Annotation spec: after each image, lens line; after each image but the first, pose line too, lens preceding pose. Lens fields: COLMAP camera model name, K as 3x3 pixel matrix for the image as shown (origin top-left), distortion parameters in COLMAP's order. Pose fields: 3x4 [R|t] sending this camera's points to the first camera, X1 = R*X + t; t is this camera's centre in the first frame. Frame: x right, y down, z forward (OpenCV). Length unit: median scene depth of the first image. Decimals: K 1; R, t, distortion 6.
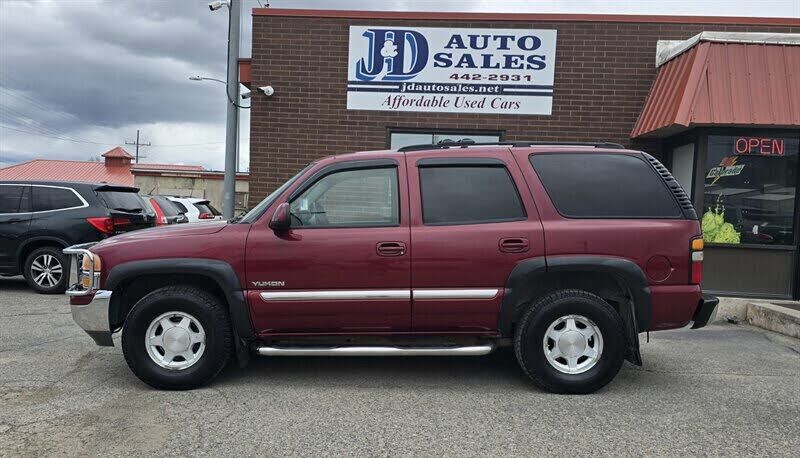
lens RADIAL K [[701.6, 0, 367.3], [0, 701.6, 258.5], [0, 0, 1]] dist [0.048825, -0.059026]
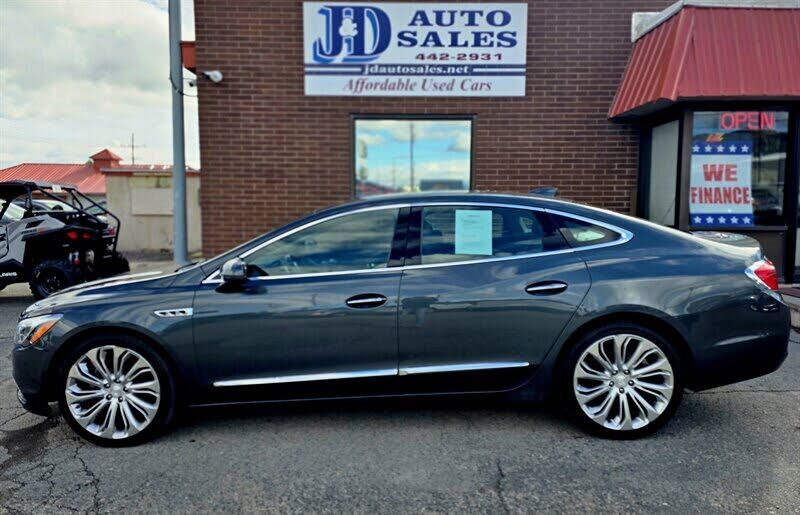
lens RADIAL K [[645.4, 0, 405.2], [0, 645.4, 257.4], [0, 0, 1]] dist [0.073430, -0.052386]
pose [[0.996129, -0.043527, 0.076365, 0.027330], [0.042080, 0.998905, 0.020447, -0.013486], [-0.077171, -0.017155, 0.996870, 0.146698]]
